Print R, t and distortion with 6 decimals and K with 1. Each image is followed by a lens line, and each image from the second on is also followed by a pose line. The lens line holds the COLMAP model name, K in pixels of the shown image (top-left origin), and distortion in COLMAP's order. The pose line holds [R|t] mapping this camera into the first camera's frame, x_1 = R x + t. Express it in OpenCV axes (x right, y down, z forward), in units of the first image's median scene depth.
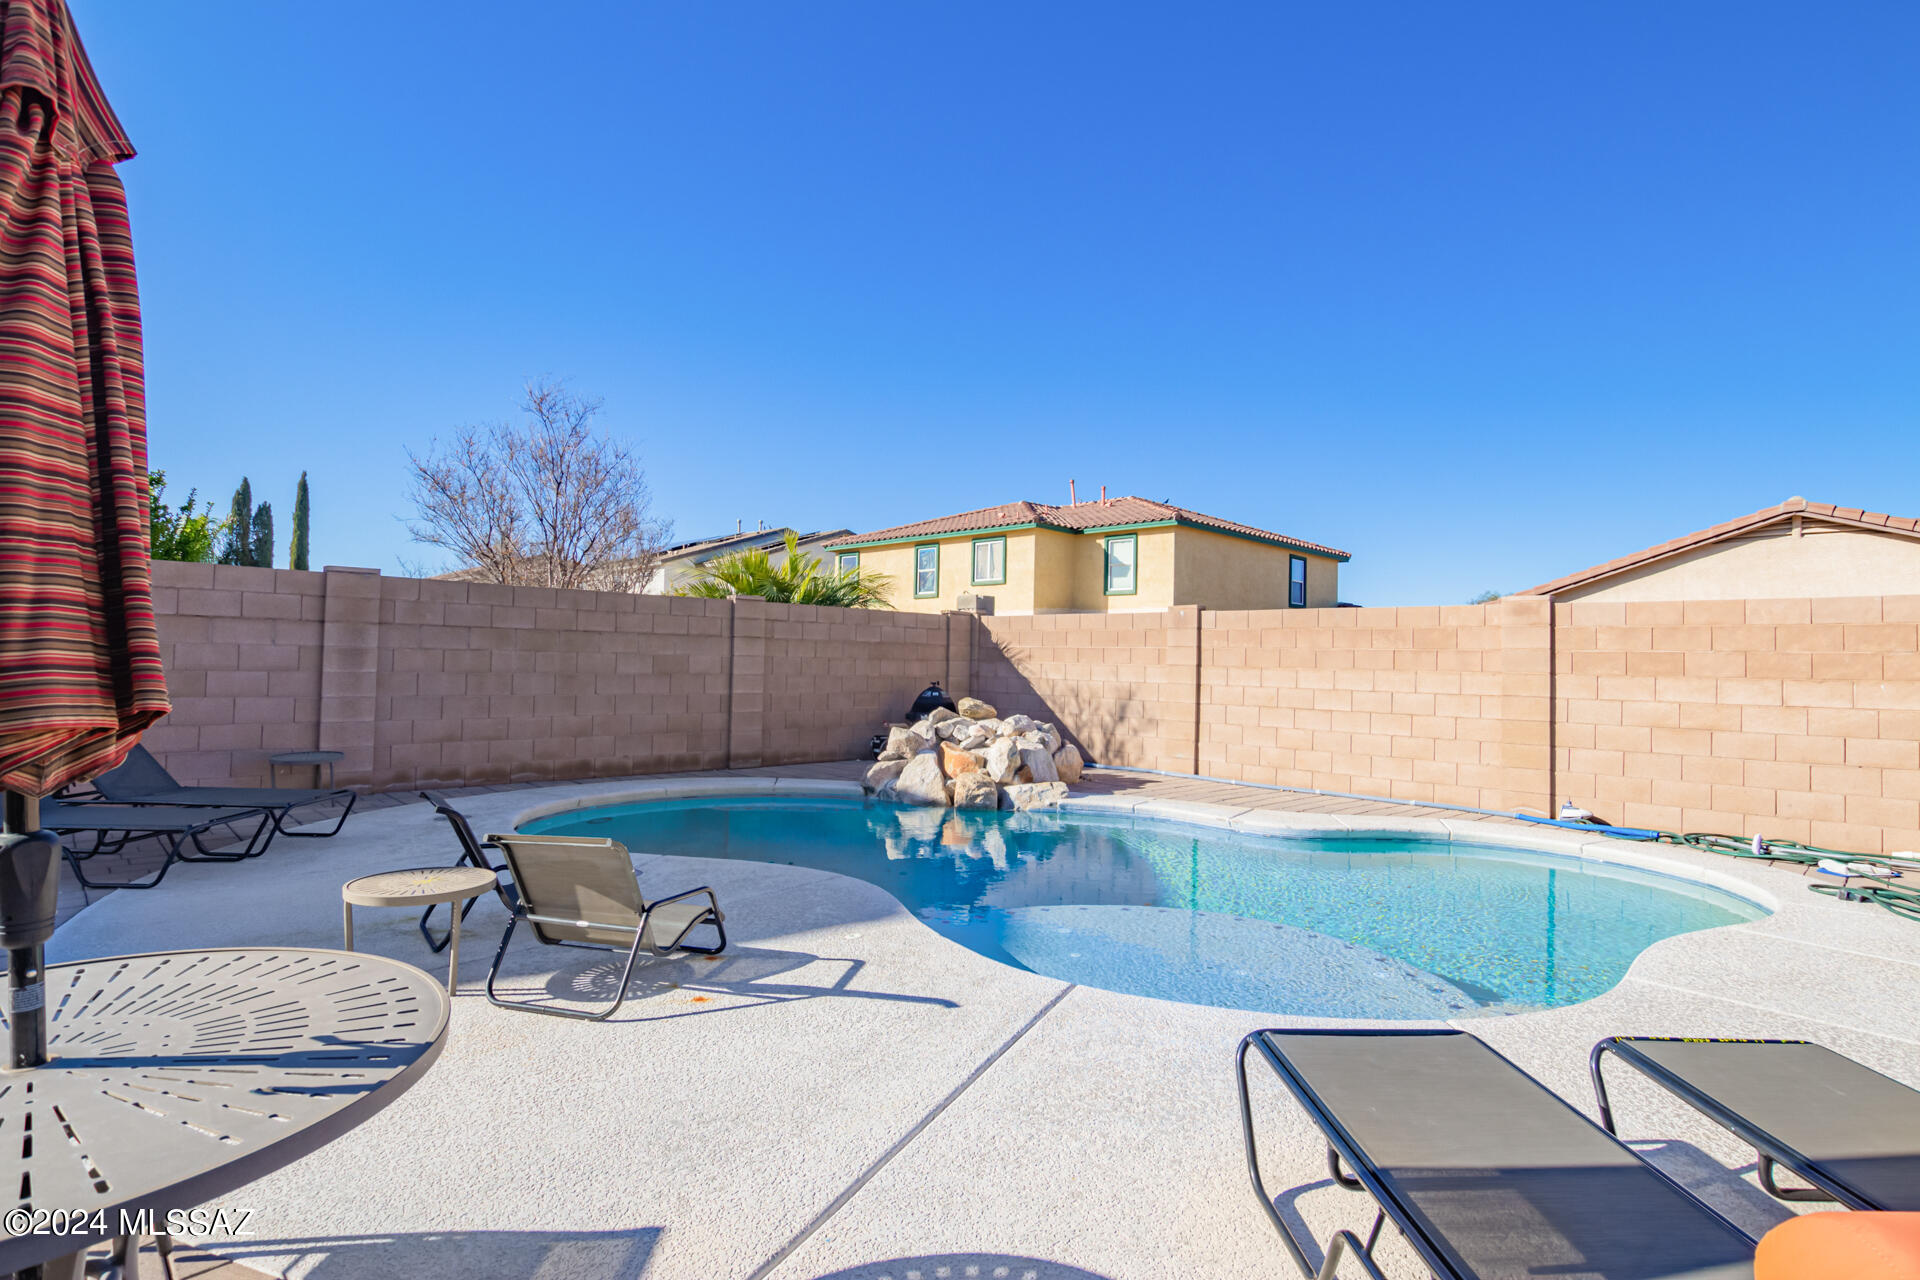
lens RADIAL K [[961.3, 0, 967.4], [0, 961.3, 637.4], [0, 0, 1]] dist [-0.017754, 0.000846]
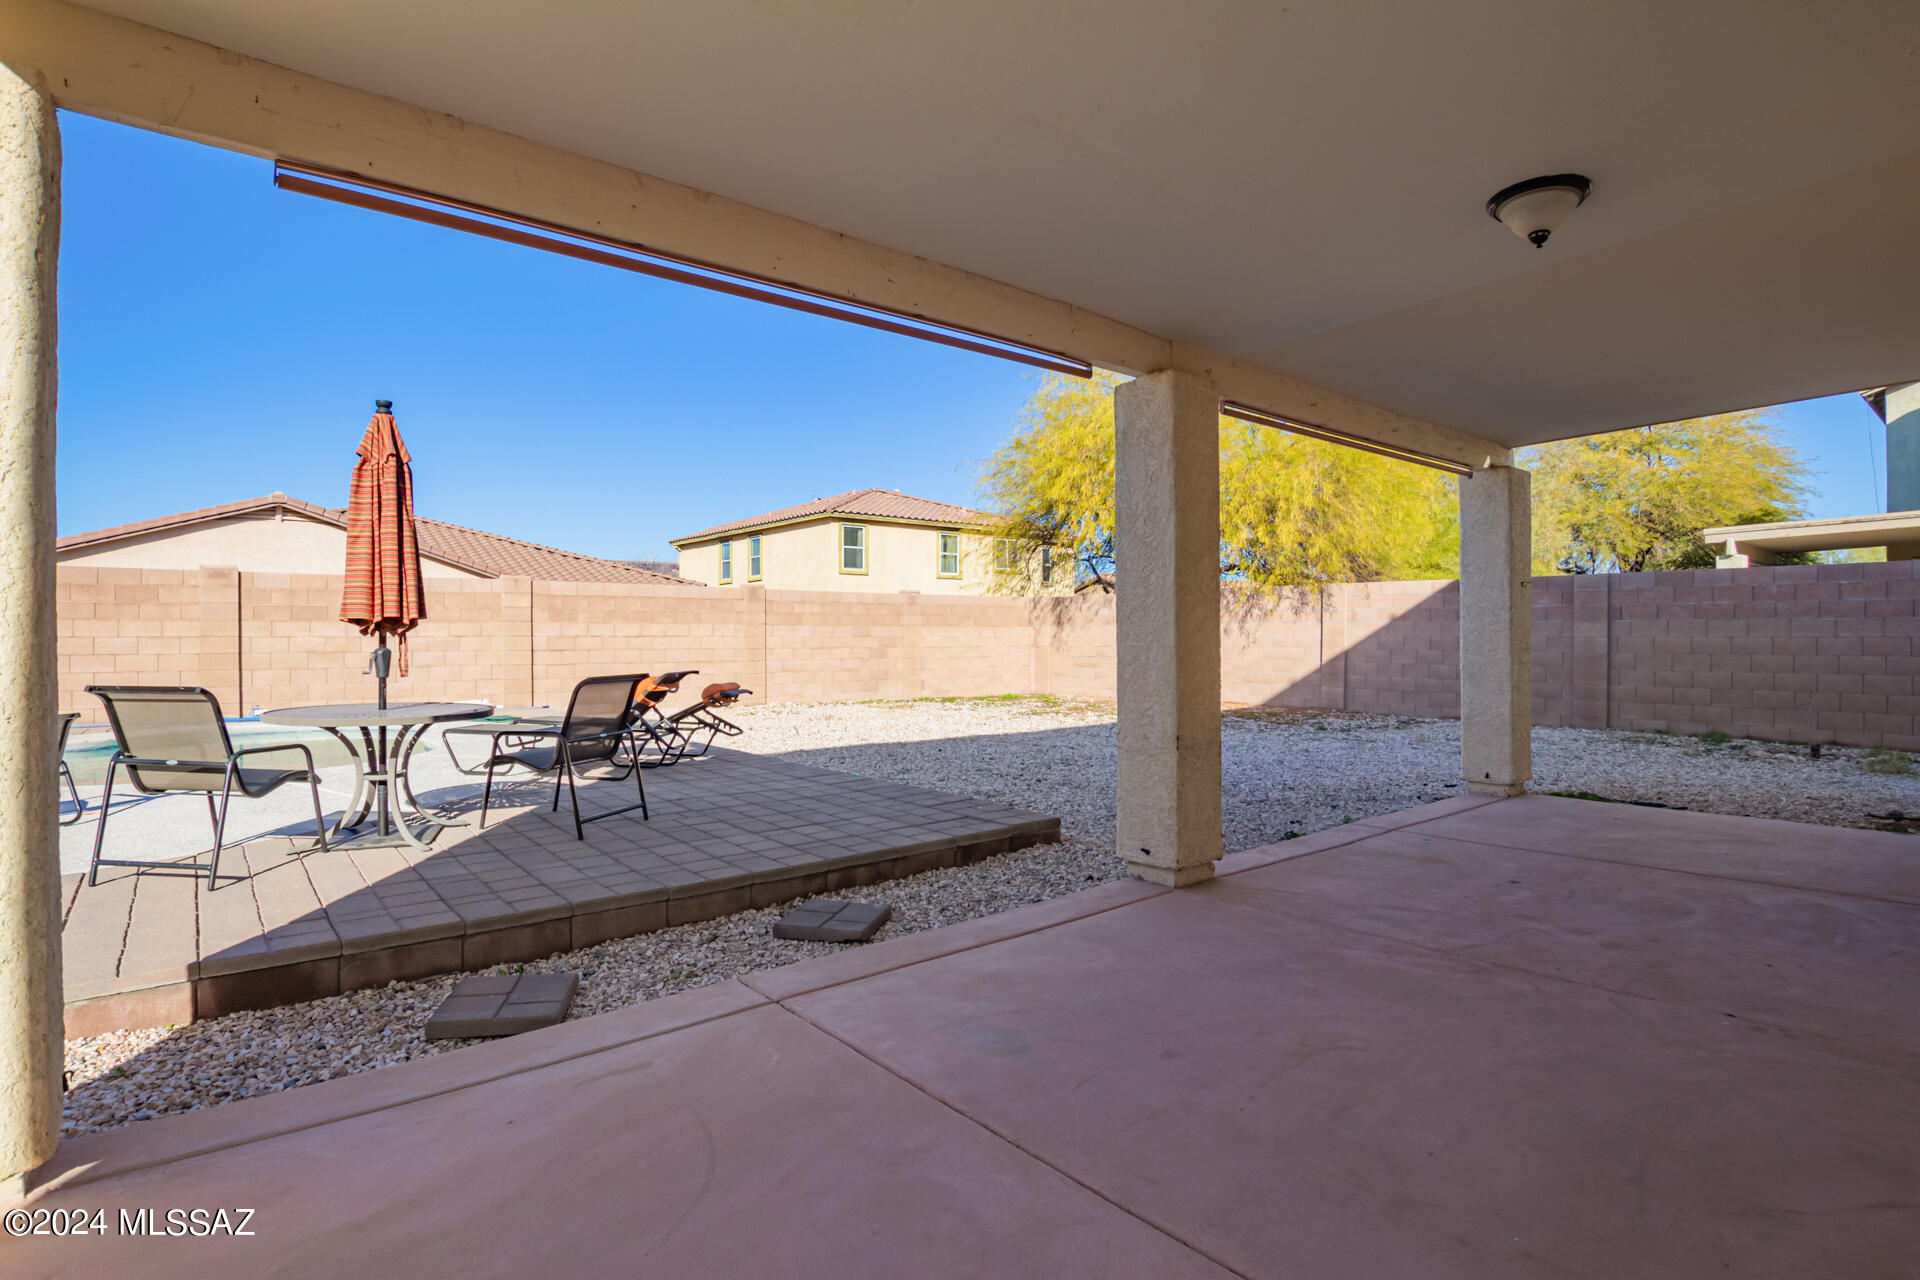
lens RADIAL K [[961.3, 0, 1004.9], [0, 961.3, 632.1], [0, 0, 1]] dist [-0.017754, 0.000846]
pose [[0.086661, -0.018753, 0.996061, -0.389881], [-0.023568, 0.999504, 0.020868, -0.000614], [-0.995959, -0.025284, 0.086176, -0.152928]]
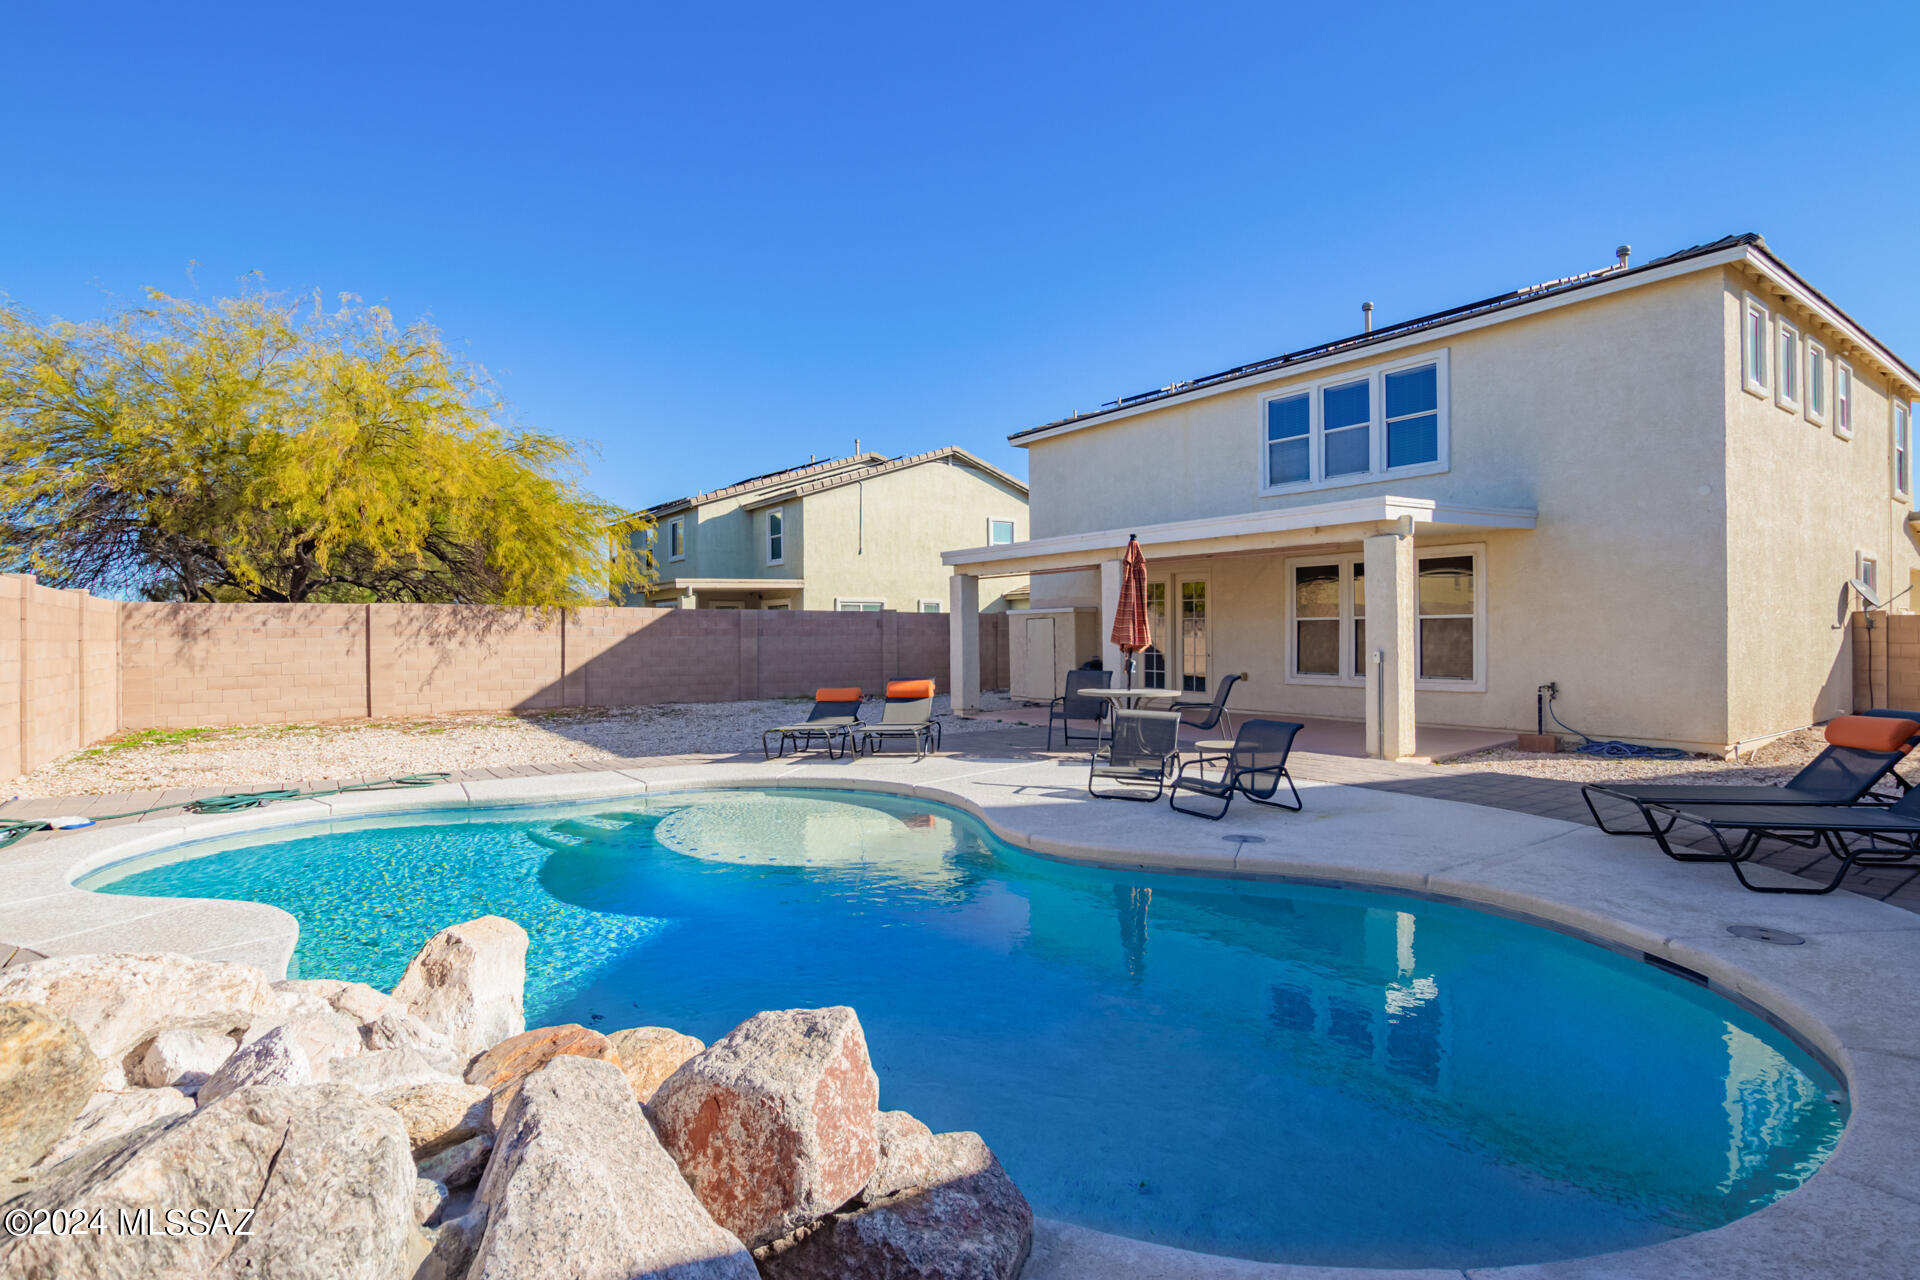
lens RADIAL K [[961.3, 0, 977.0], [0, 961.3, 633.0], [0, 0, 1]] dist [-0.017754, 0.000846]
pose [[-0.986353, -0.016696, 0.163793, -0.095250], [-0.021004, 0.999477, -0.024602, 0.016276], [-0.163296, -0.027707, -0.986188, 0.732106]]
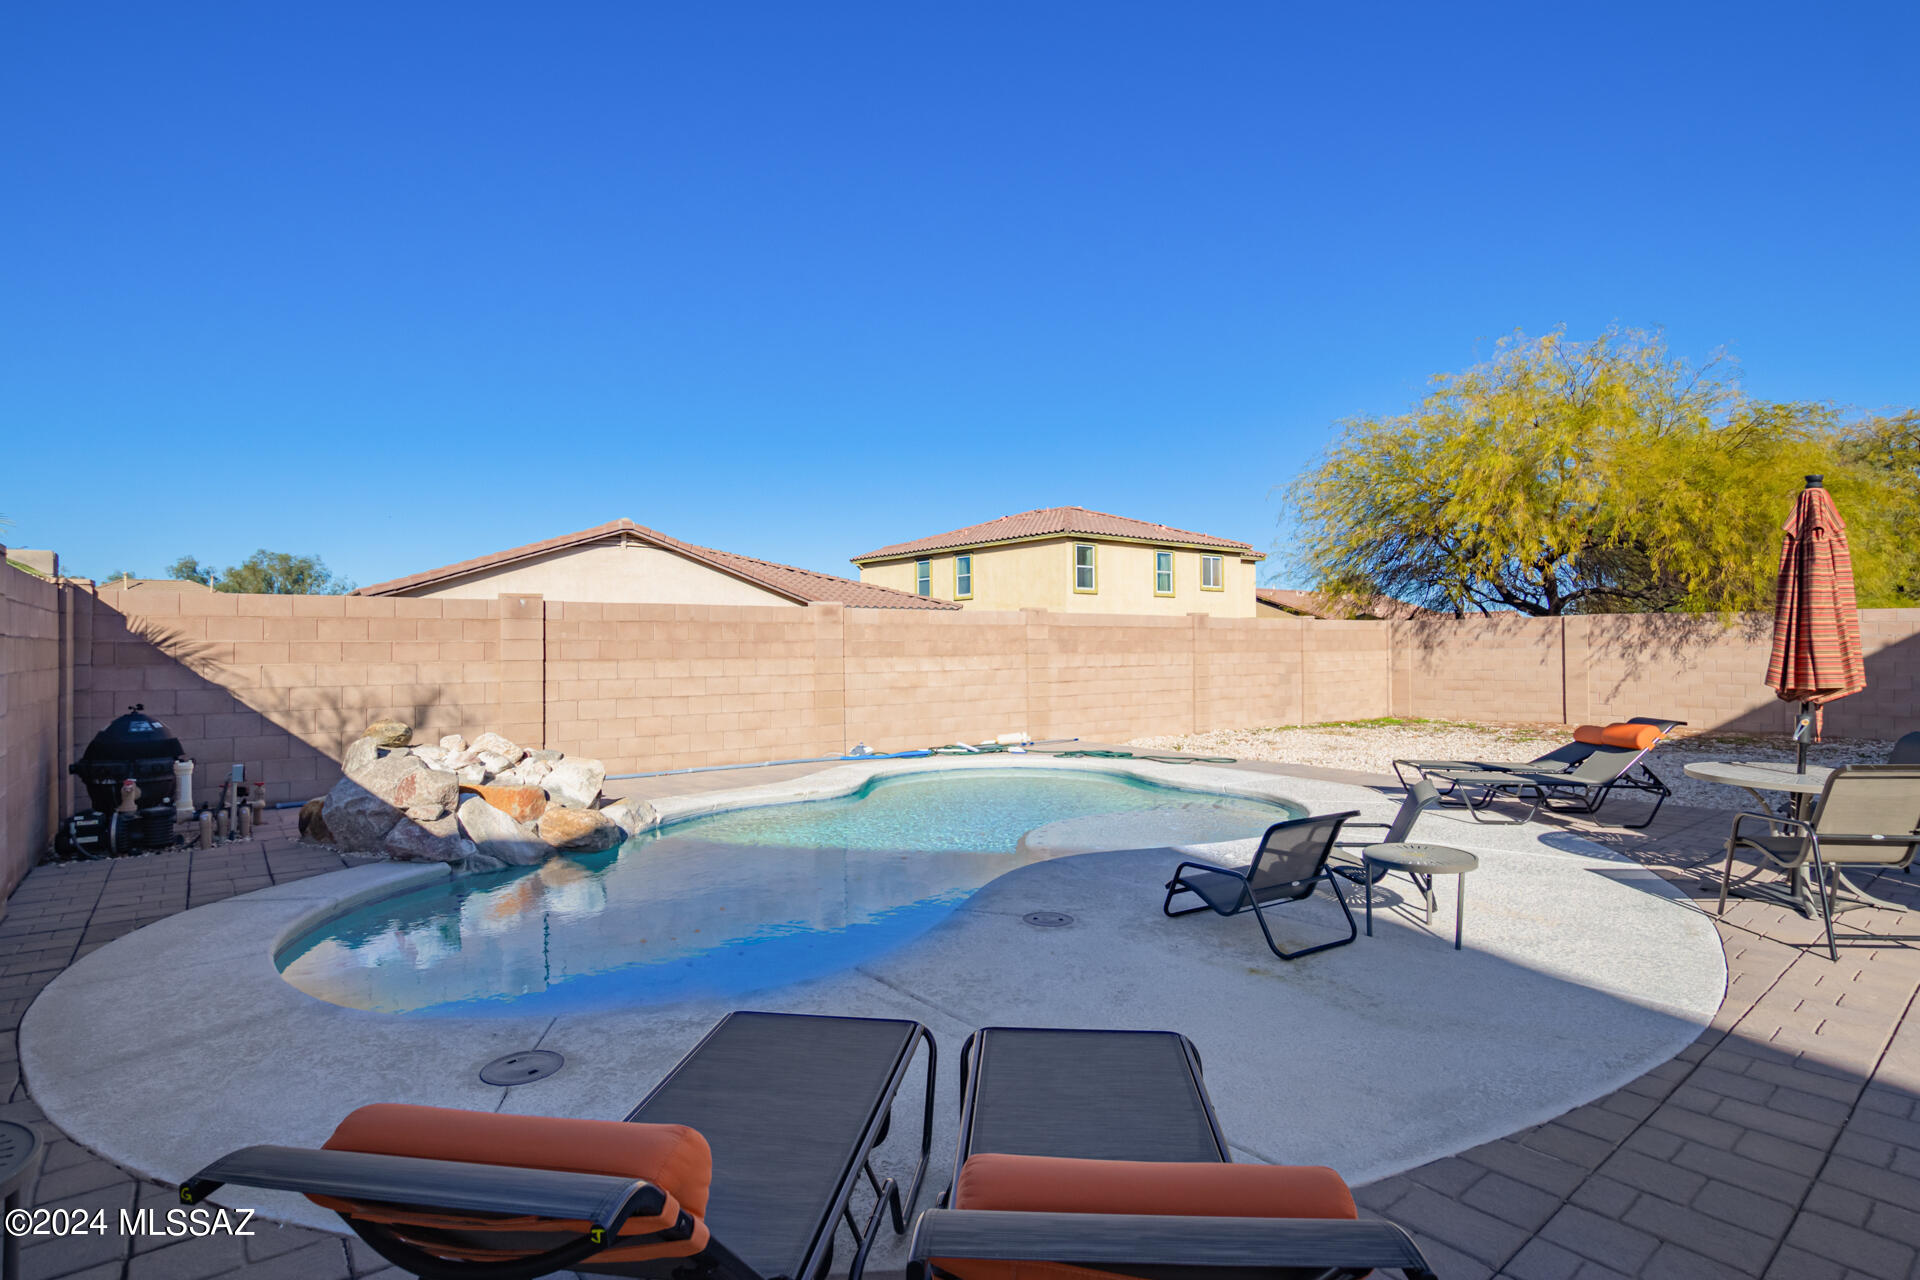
lens RADIAL K [[961.3, 0, 1005.9], [0, 961.3, 628.8], [0, 0, 1]] dist [-0.017754, 0.000846]
pose [[0.086659, -0.006138, 0.996219, -0.437360], [-0.018762, 0.999794, 0.007792, -0.010969], [-0.996061, -0.019367, 0.086526, 0.335357]]
